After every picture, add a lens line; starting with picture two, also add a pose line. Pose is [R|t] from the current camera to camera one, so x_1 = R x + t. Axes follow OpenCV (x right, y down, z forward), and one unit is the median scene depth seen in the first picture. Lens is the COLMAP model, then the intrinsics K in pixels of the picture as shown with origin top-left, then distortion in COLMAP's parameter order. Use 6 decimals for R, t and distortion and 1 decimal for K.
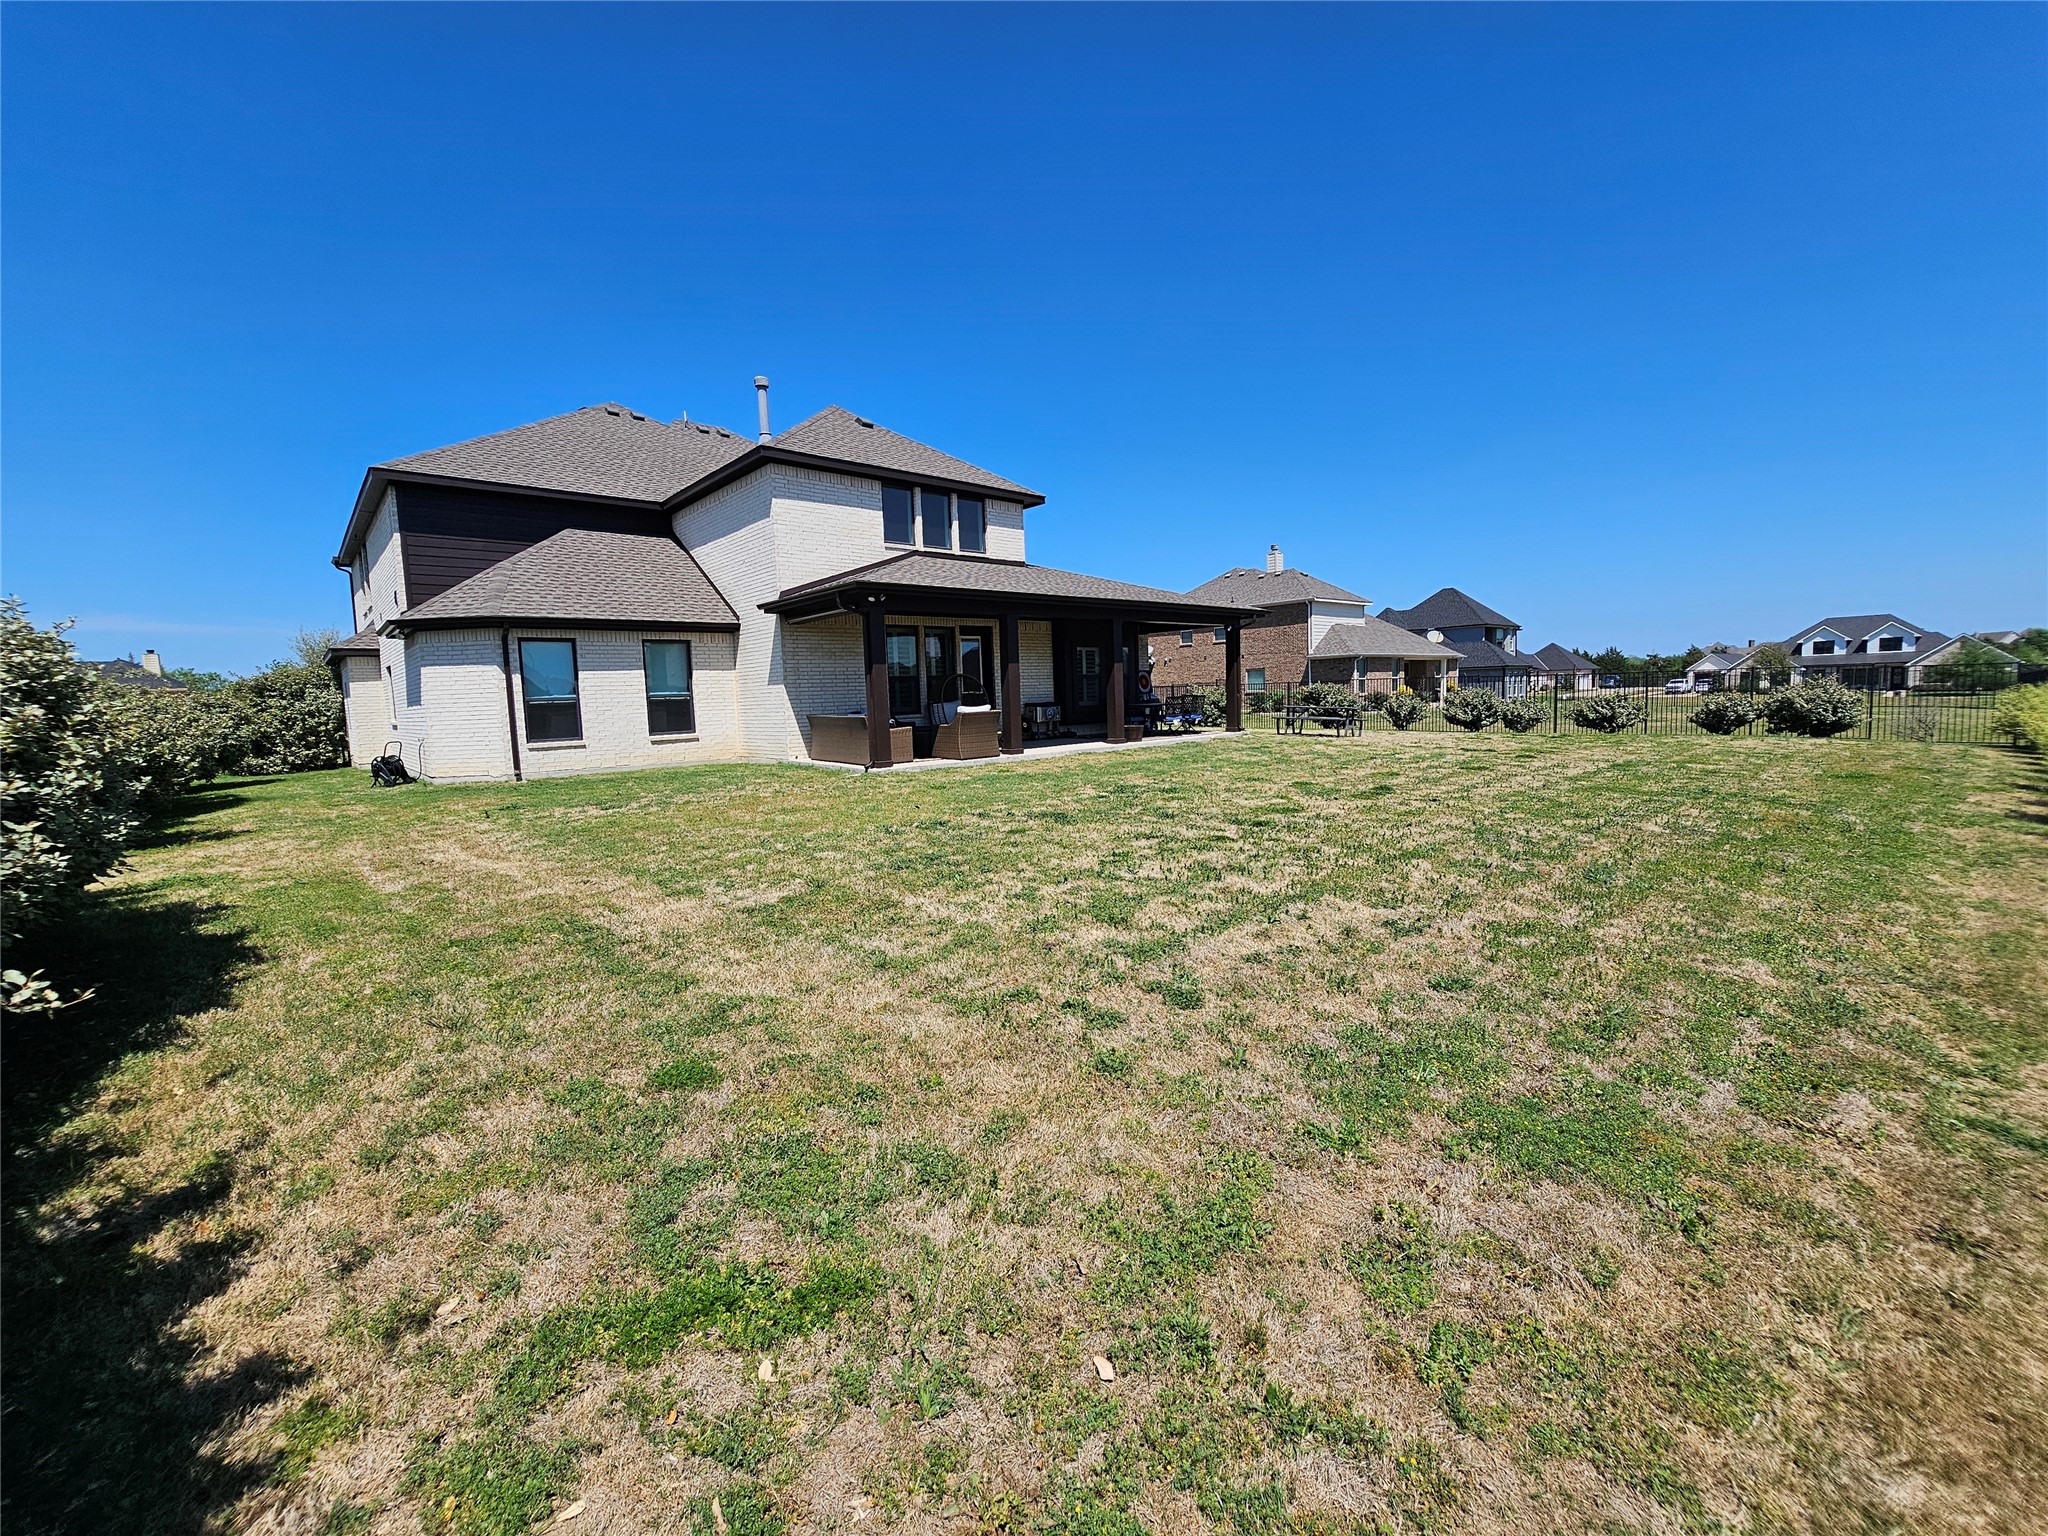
lens RADIAL K [[835.6, 0, 1038.5], [0, 835.6, 771.9], [0, 0, 1]] dist [-0.009741, -0.000033]
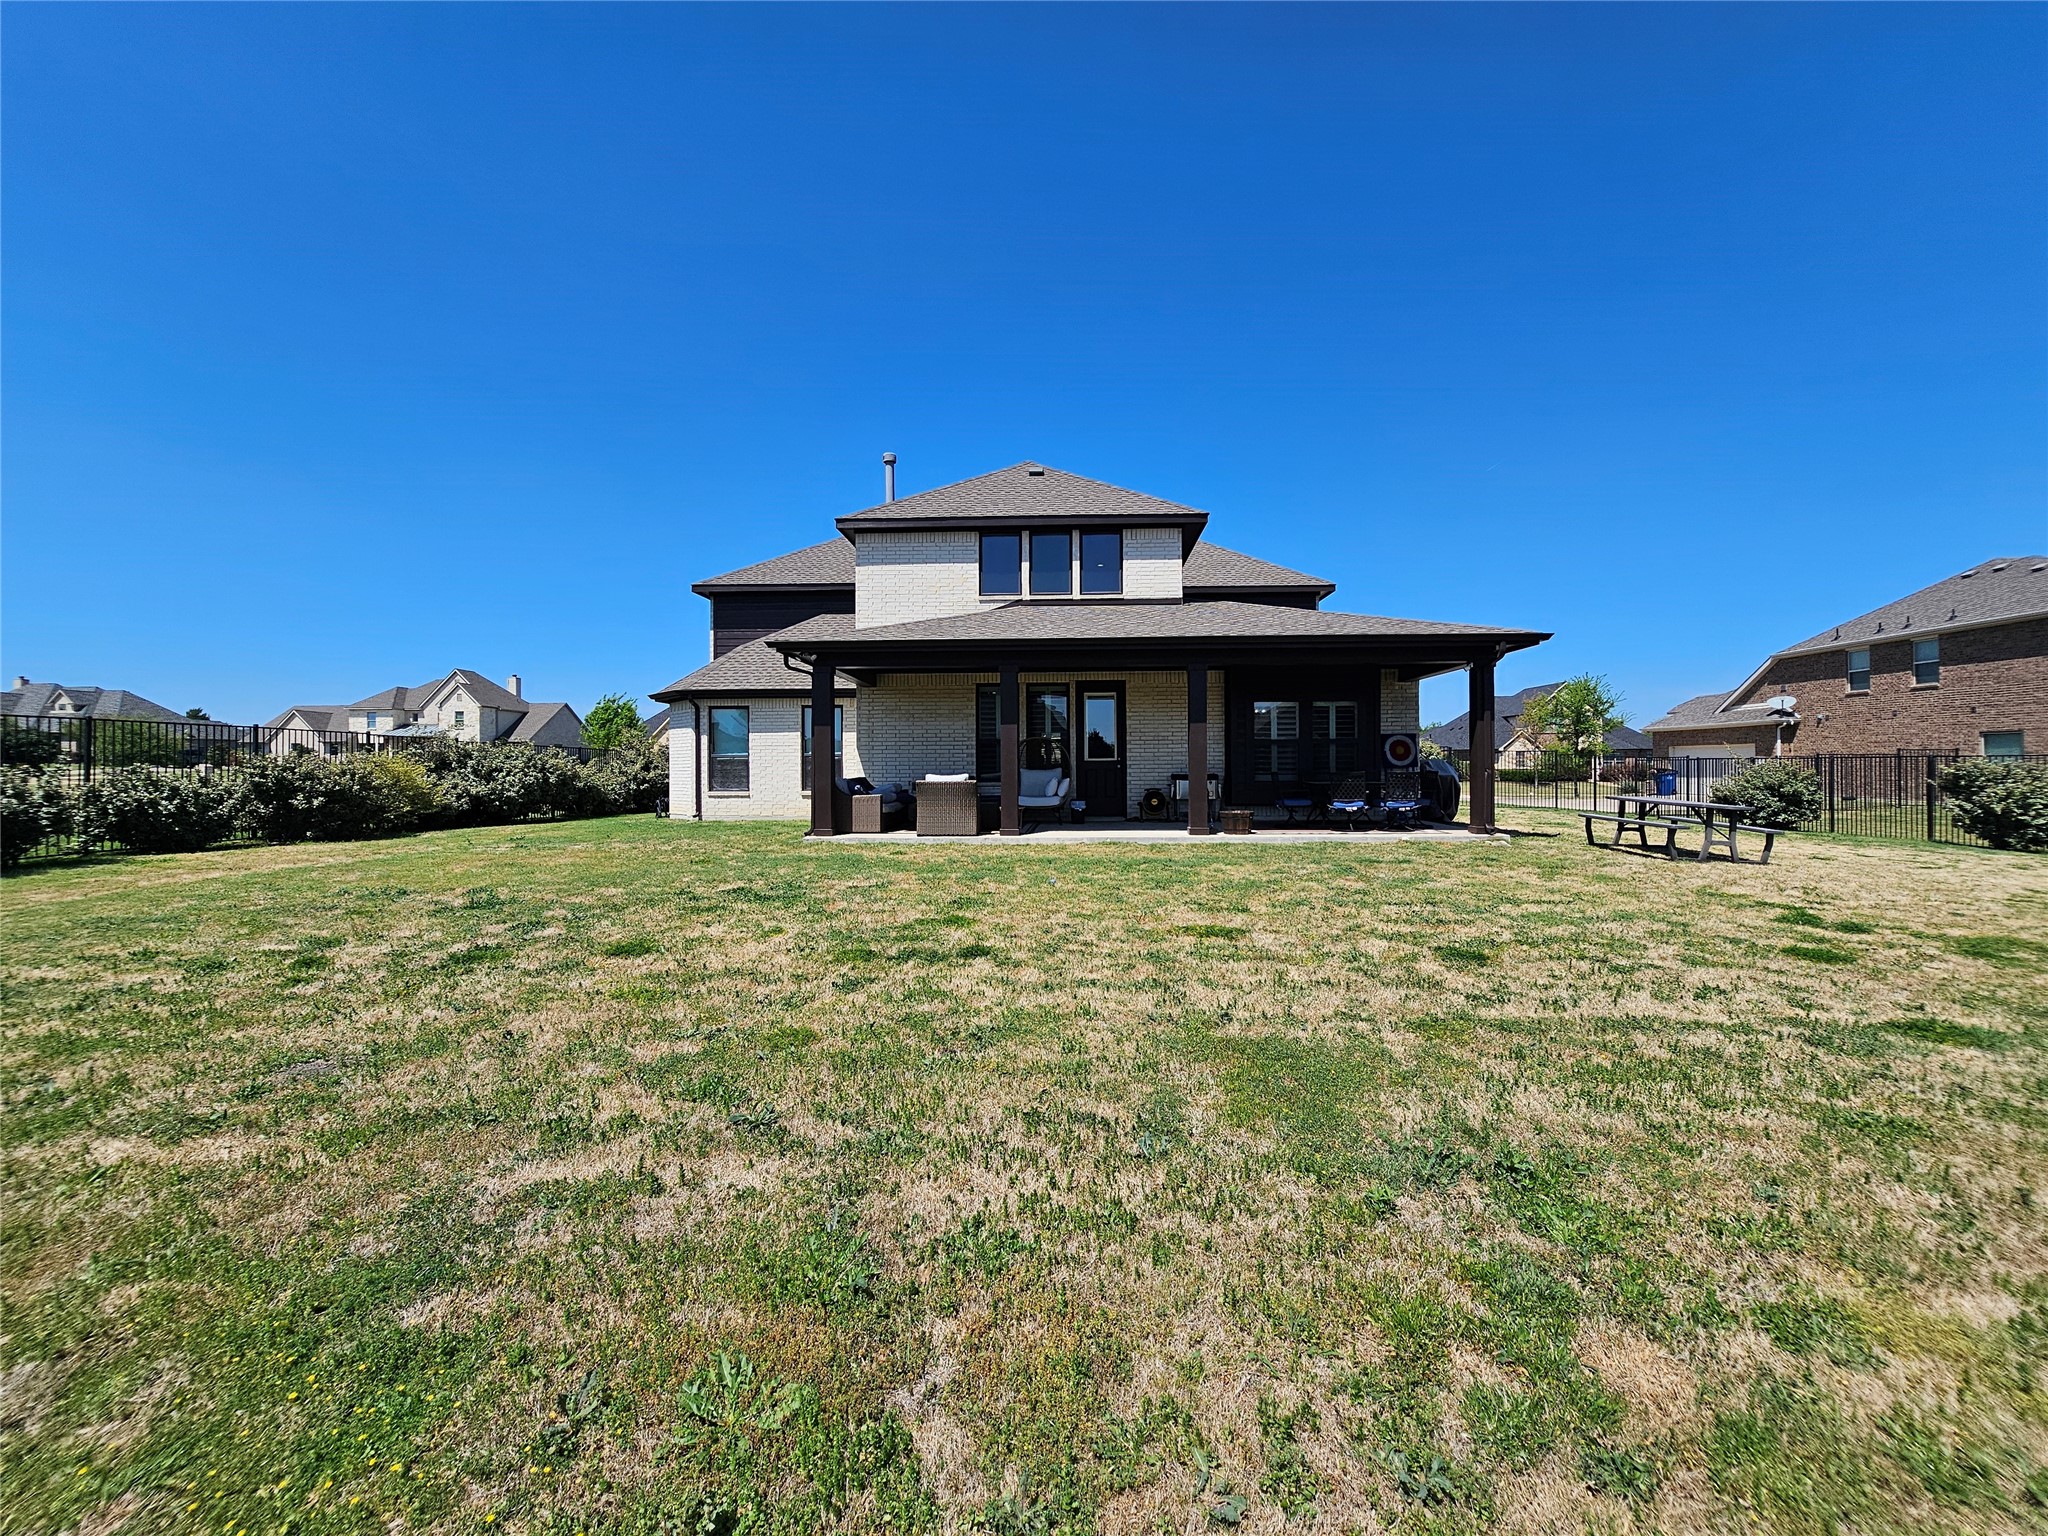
lens RADIAL K [[835.6, 0, 1027.0], [0, 835.6, 762.3], [0, 0, 1]] dist [-0.009741, -0.000033]
pose [[0.712067, 0.026586, -0.701608, 0.493128], [-0.085991, 0.995062, -0.049568, -0.047608], [0.696825, 0.095628, 0.710837, 0.381933]]
